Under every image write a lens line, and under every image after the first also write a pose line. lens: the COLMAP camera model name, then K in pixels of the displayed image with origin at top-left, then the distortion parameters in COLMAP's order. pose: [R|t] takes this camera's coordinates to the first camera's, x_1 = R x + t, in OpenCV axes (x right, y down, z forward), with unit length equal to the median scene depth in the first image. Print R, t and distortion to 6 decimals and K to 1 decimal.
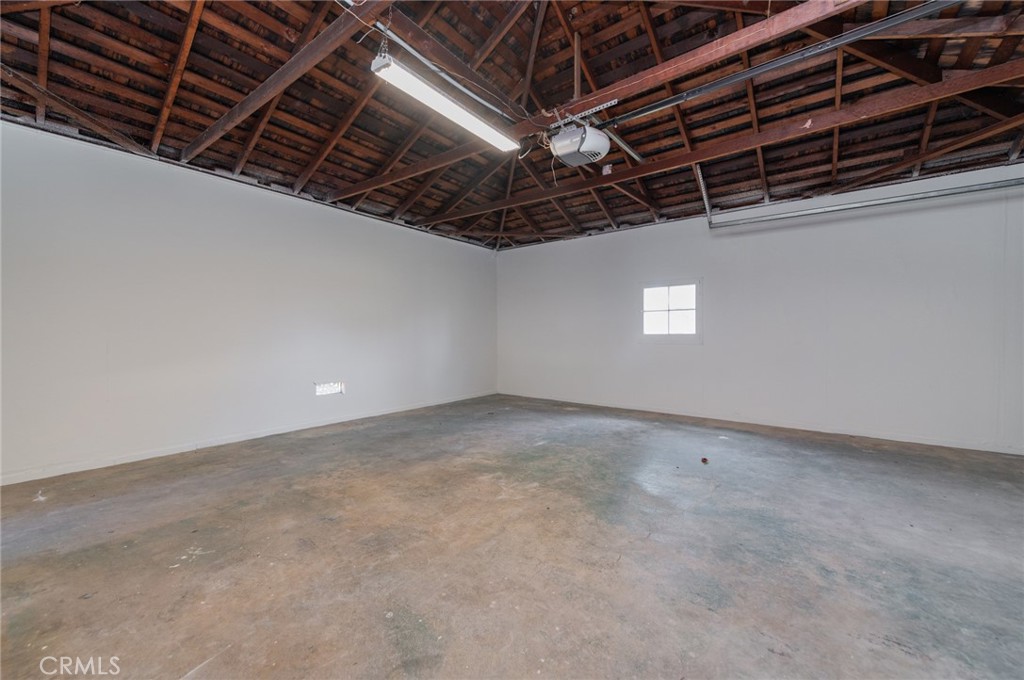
lens RADIAL K [[408.4, 0, 512.8], [0, 408.4, 338.0], [0, 0, 1]] dist [0.003024, 0.000256]
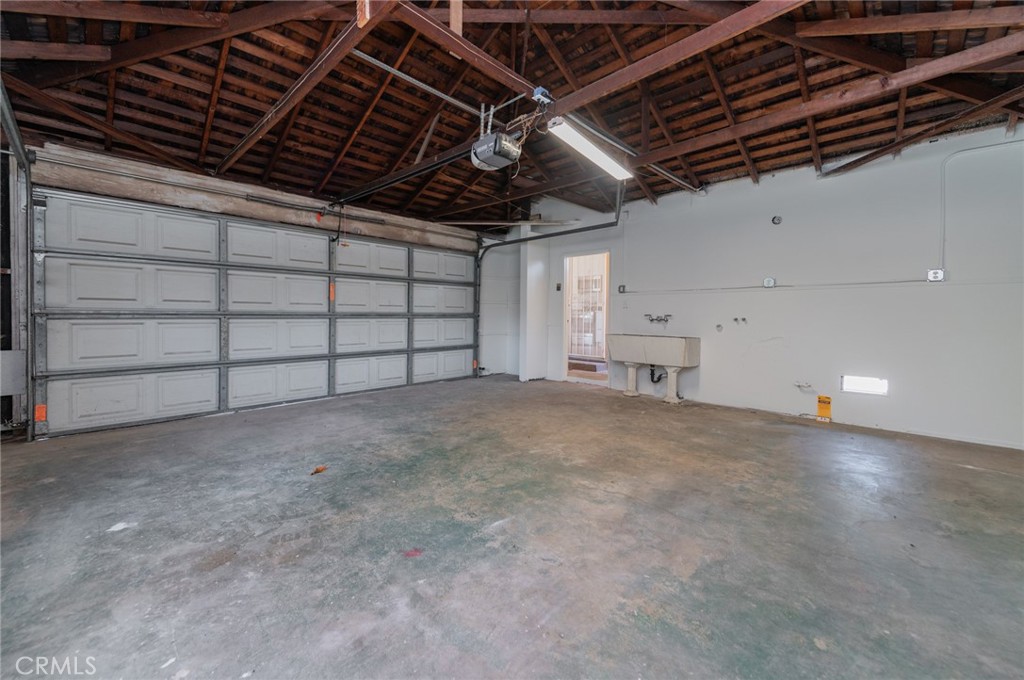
lens RADIAL K [[408.4, 0, 529.6], [0, 408.4, 320.5], [0, 0, 1]] dist [0.003024, 0.000256]
pose [[-0.997583, -0.006496, 0.069176, -0.011222], [-0.005489, 0.999876, 0.014745, -0.018030], [-0.069264, 0.014330, -0.997495, 1.826870]]
